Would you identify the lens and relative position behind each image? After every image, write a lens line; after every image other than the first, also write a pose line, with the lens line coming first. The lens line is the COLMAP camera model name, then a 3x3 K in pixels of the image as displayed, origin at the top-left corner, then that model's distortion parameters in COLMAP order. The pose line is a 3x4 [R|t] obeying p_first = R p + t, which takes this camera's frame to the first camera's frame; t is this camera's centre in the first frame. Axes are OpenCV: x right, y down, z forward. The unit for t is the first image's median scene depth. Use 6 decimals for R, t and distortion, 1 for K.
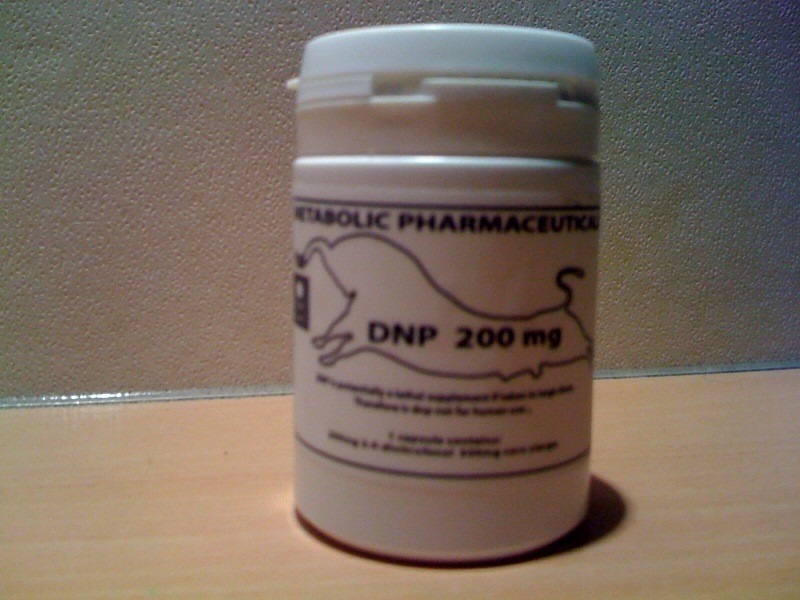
lens RADIAL K [[898.7, 0, 399.7], [0, 898.7, 300.1], [0, 0, 1]] dist [0.074566, 0.000000]
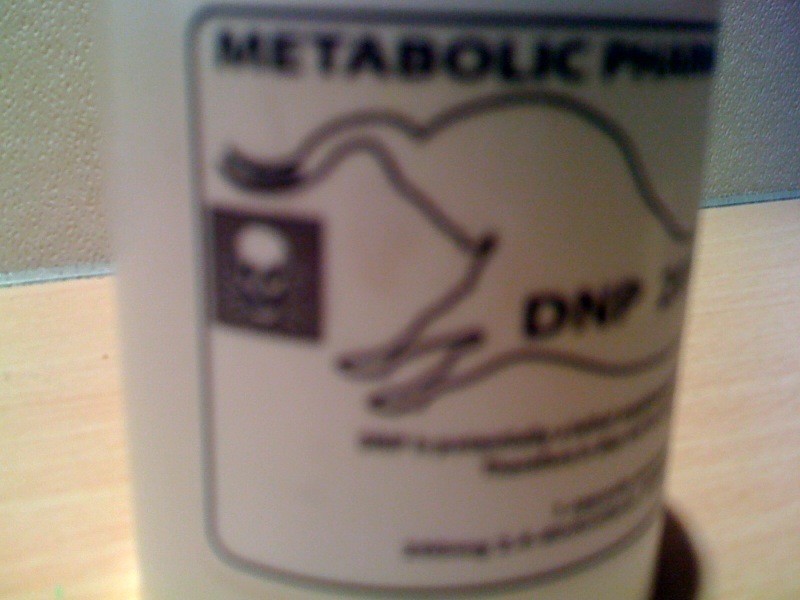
lens RADIAL K [[898.7, 0, 402.0], [0, 898.7, 301.0], [0, 0, 1]] dist [0.074566, 0.000000]
pose [[0.684587, -0.233892, 0.690388, -0.384346], [0.092374, 0.967324, 0.236116, -0.085058], [-0.723054, -0.097868, 0.683823, 0.740583]]
